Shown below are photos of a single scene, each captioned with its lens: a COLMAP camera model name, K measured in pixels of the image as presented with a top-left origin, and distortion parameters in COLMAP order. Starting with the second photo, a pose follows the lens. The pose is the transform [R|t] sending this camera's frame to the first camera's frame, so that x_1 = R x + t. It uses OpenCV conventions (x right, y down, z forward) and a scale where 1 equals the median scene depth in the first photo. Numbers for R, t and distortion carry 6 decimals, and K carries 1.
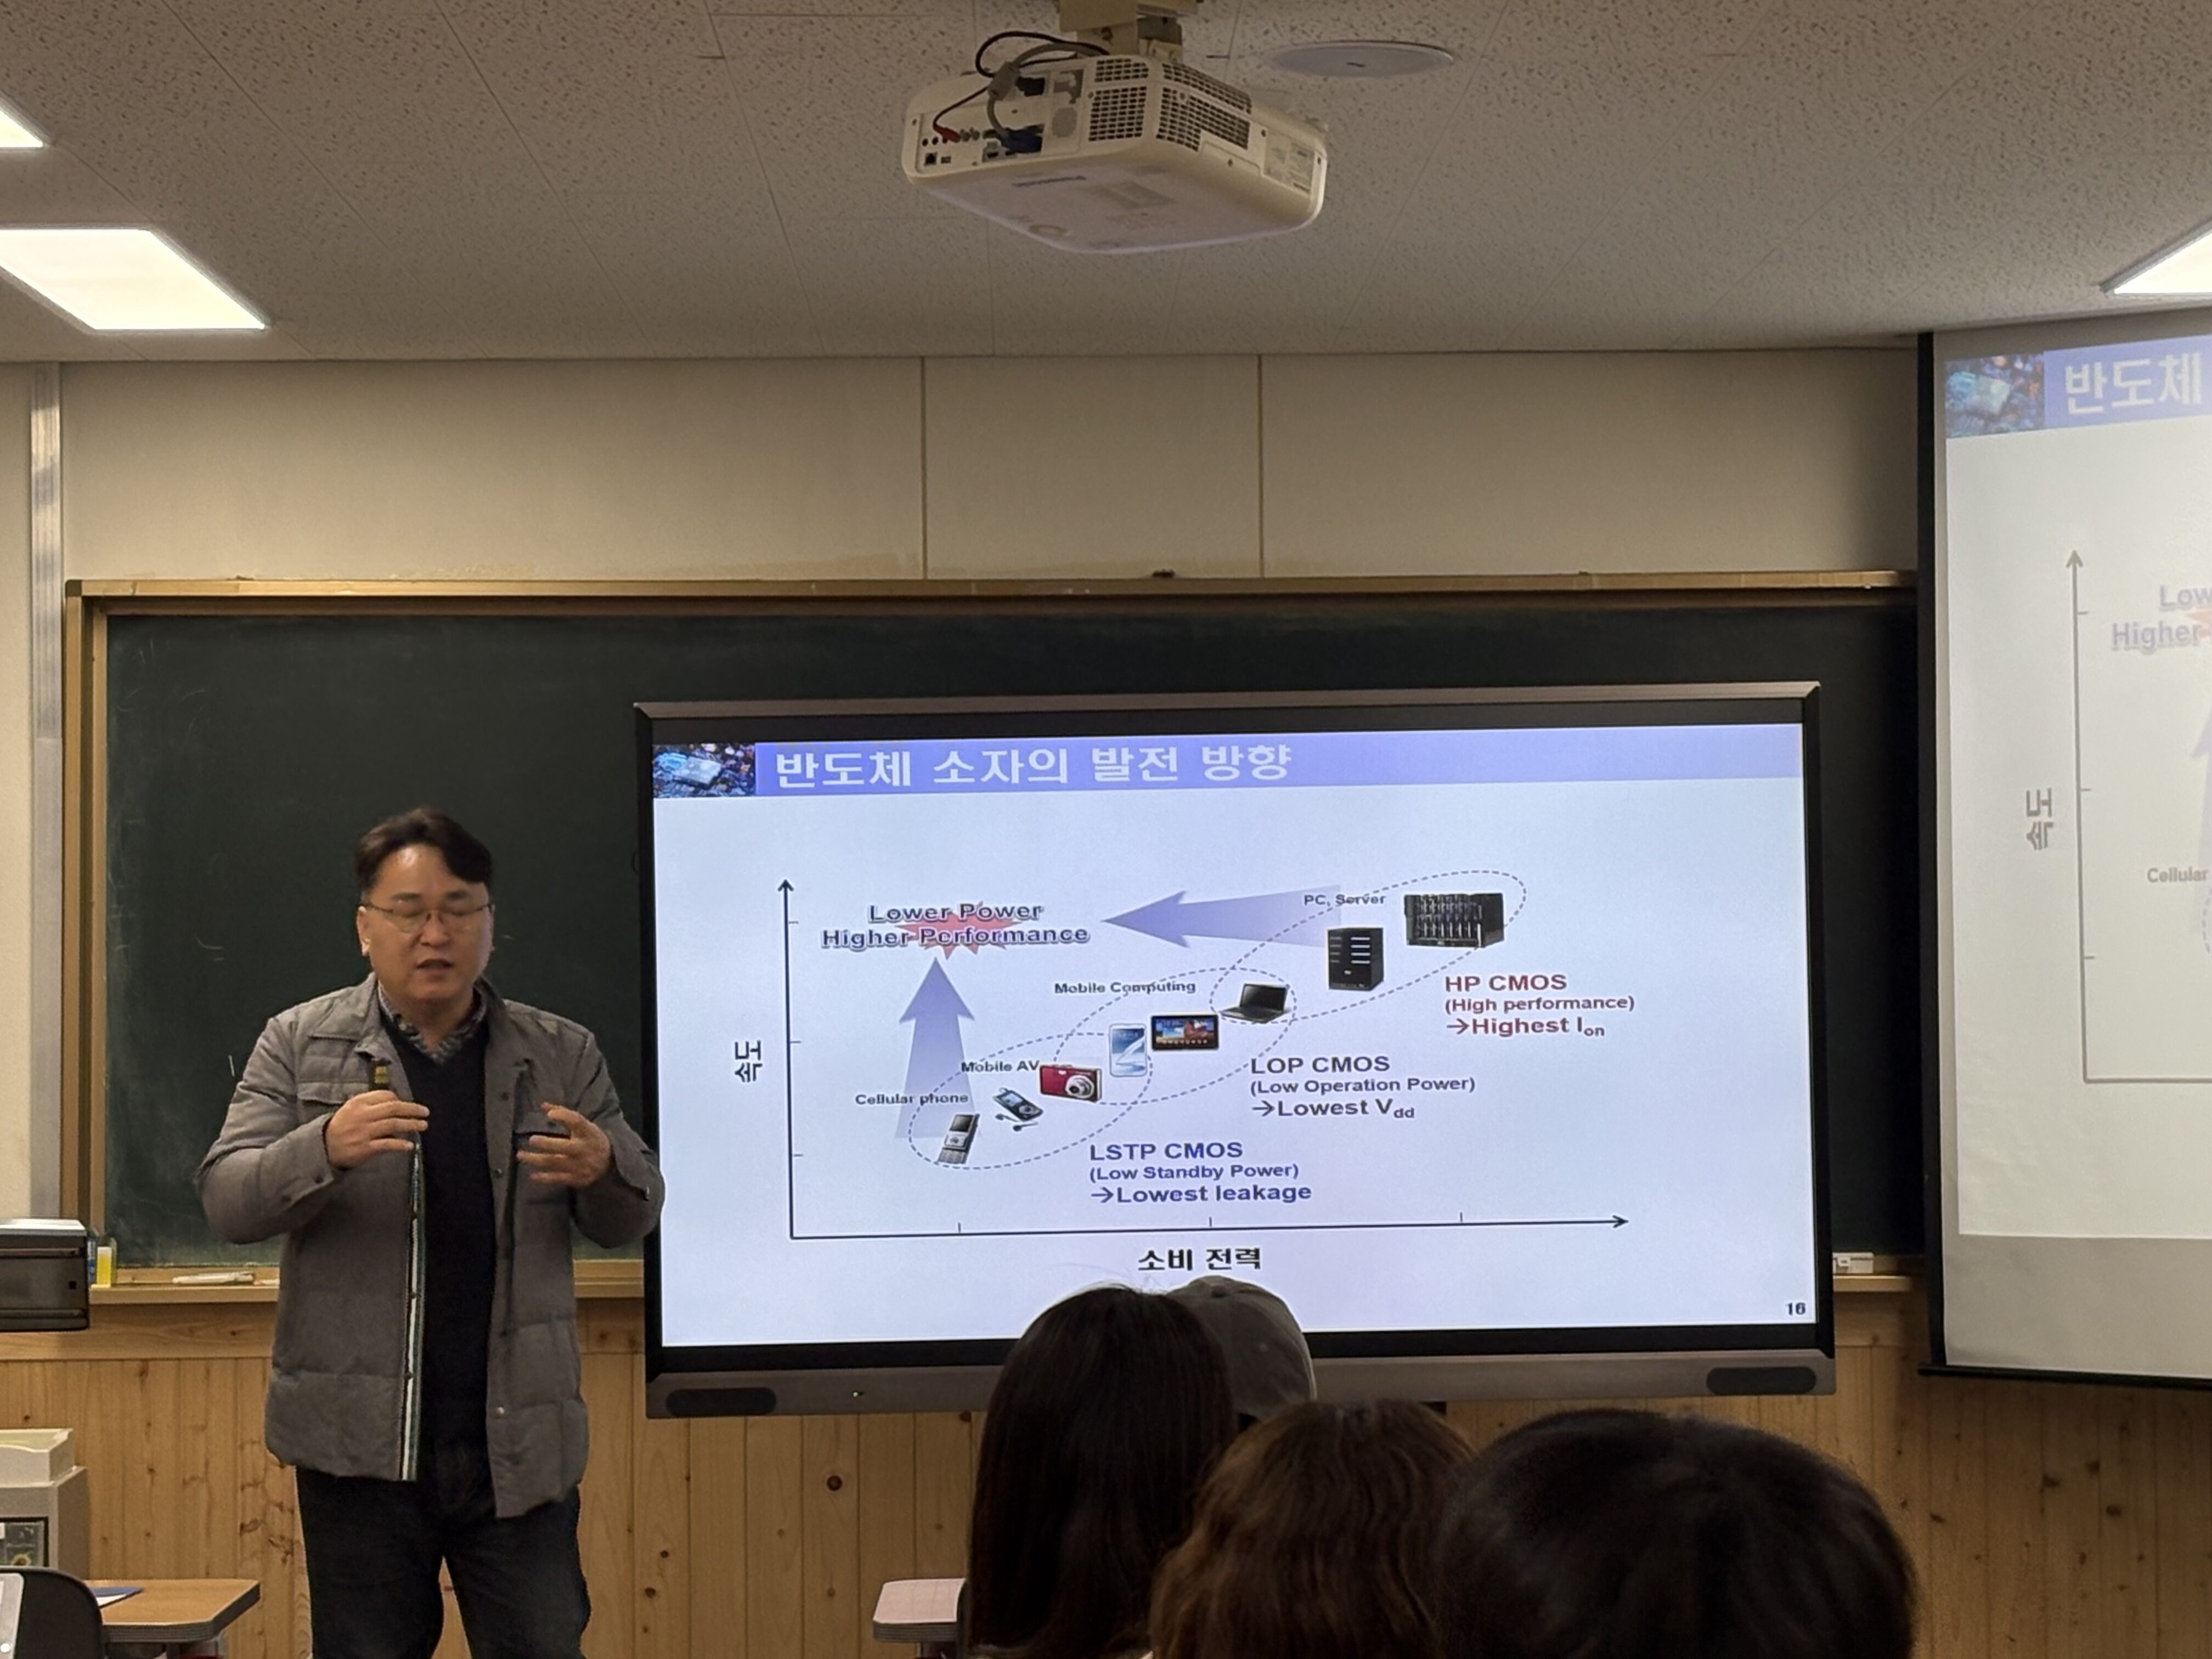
lens RADIAL K [[5720.0, 0, 1070.2], [0, 5720.0, 837.0], [0, 0, 1]] dist [0.276346, 0.458285]
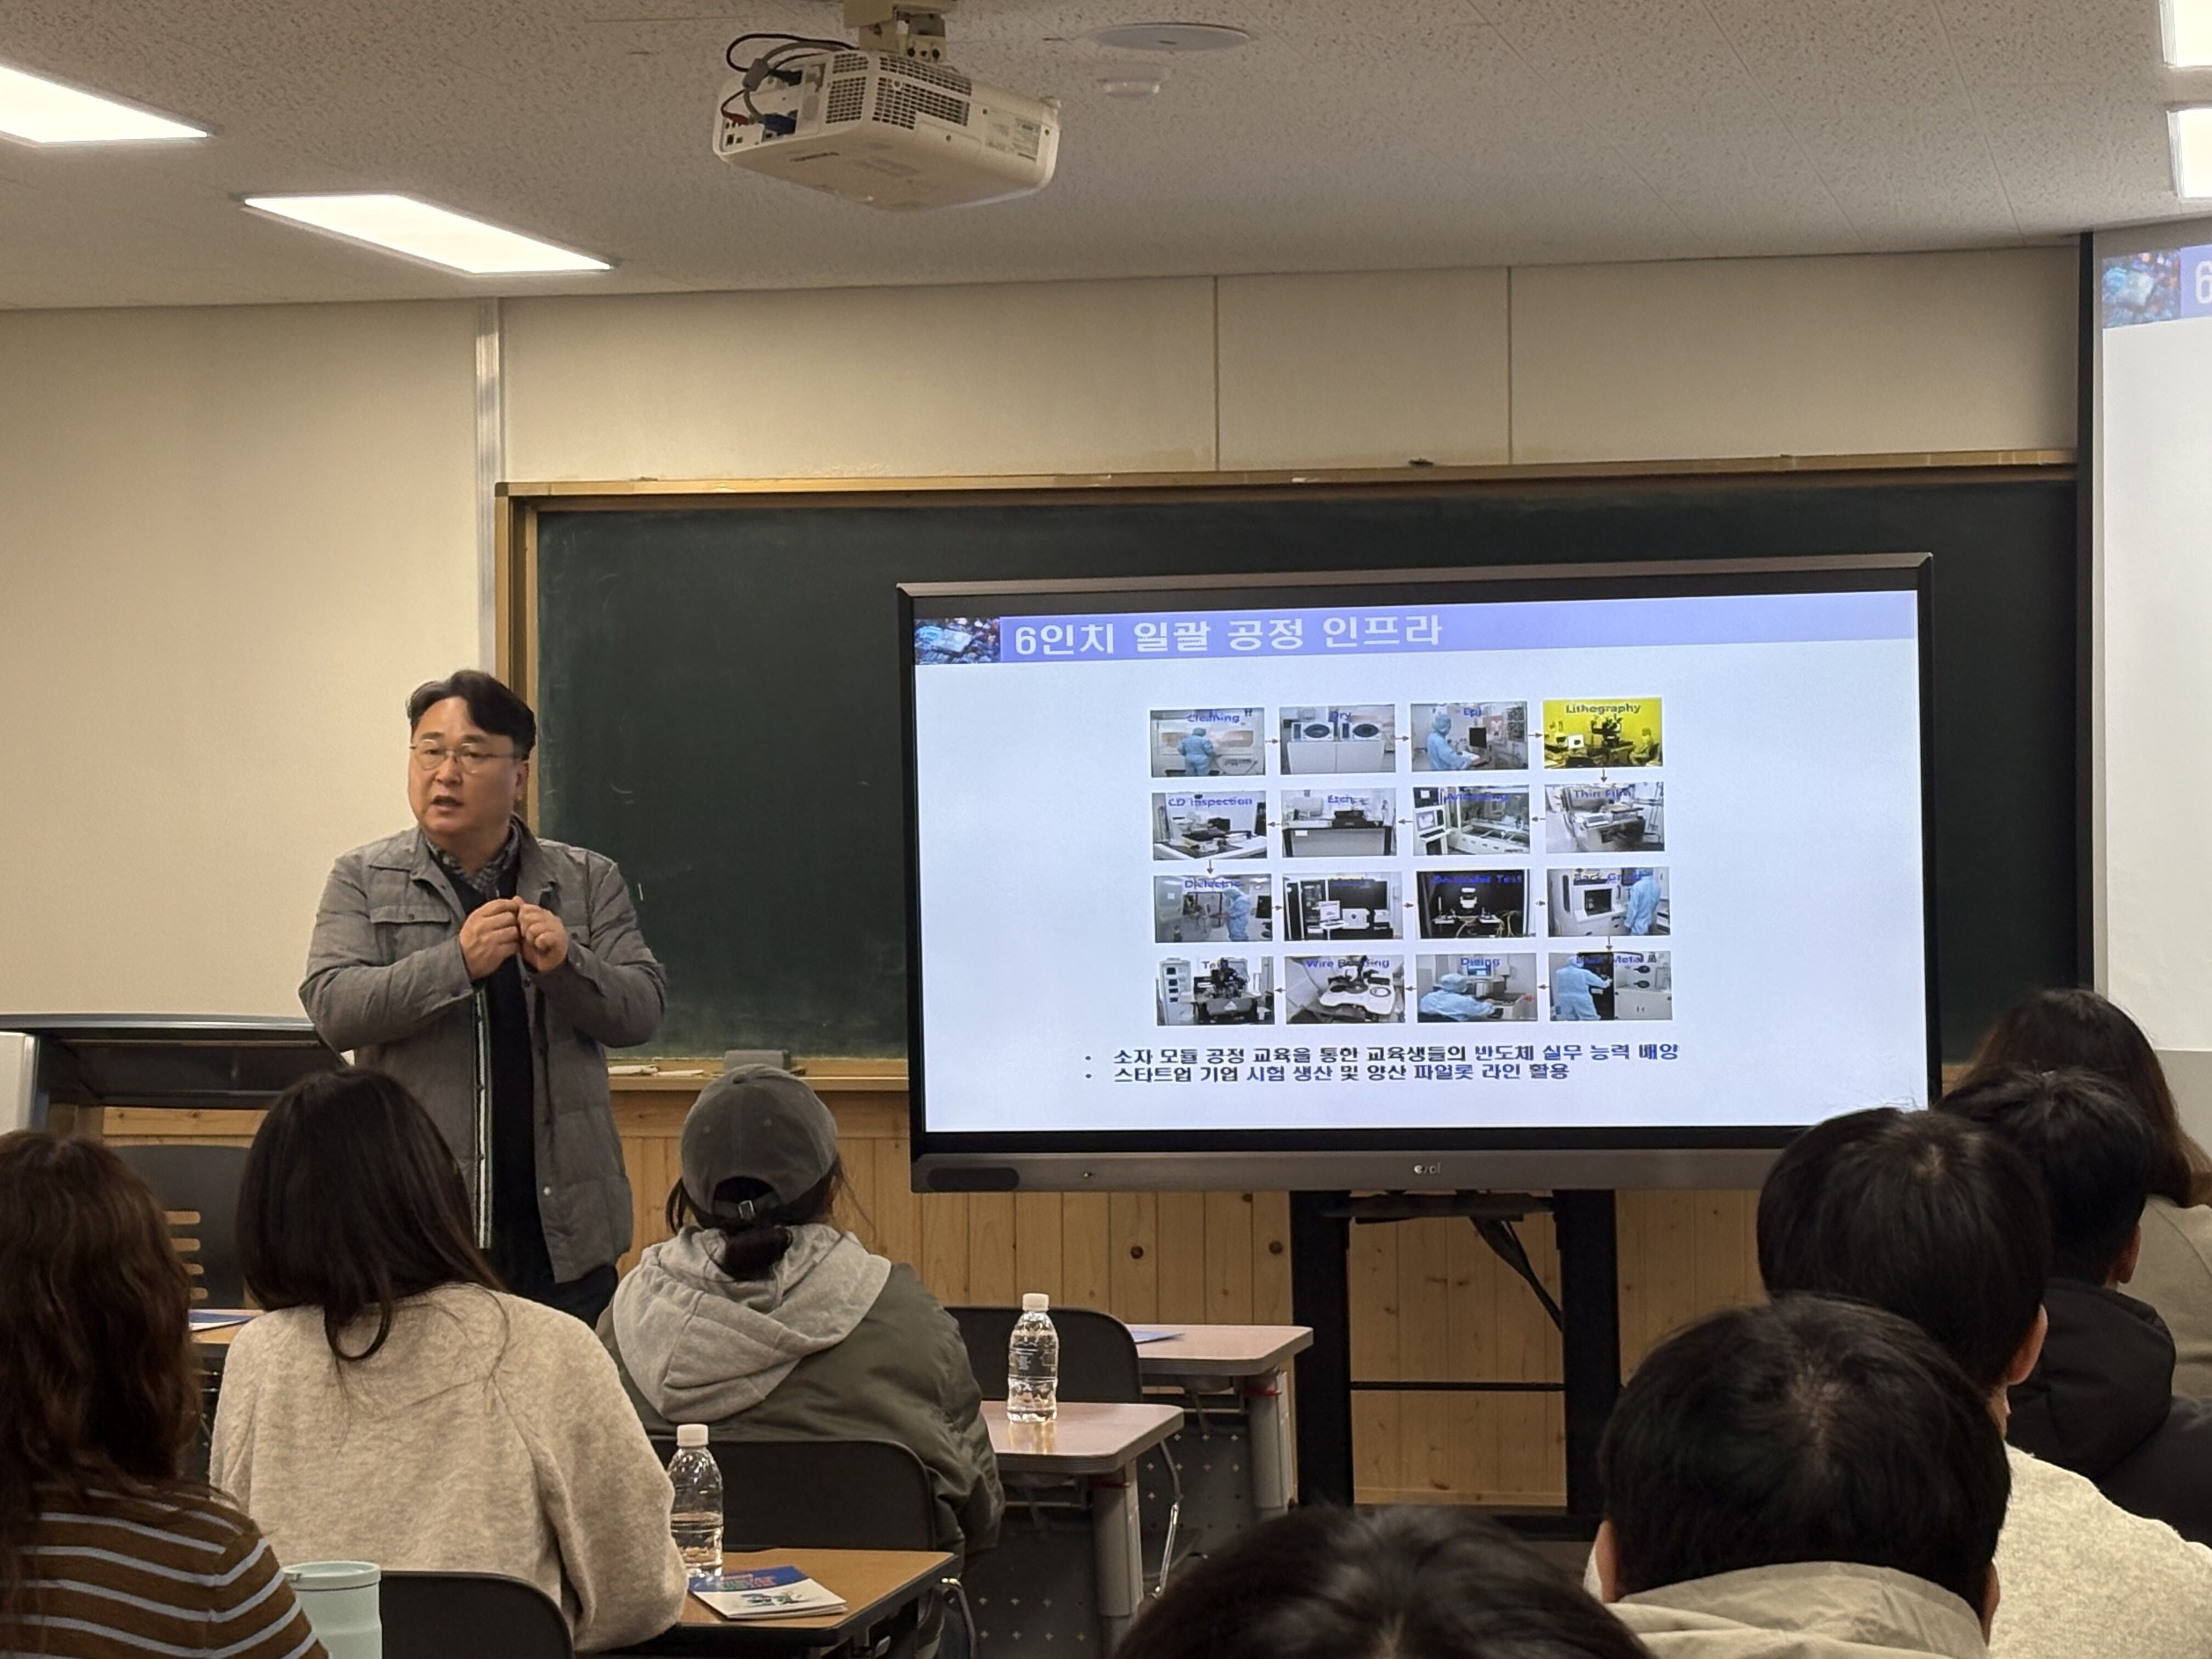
lens RADIAL K [[5318.9, 0, 1106.0], [0, 5318.9, 829.5], [0, 0, 1]] dist [0.321044, -0.627541]
pose [[0.975915, 0.000461, -0.218150, 0.201445], [0.005716, 0.999600, 0.027687, -0.003033], [0.218075, -0.028267, 0.975522, -0.052979]]
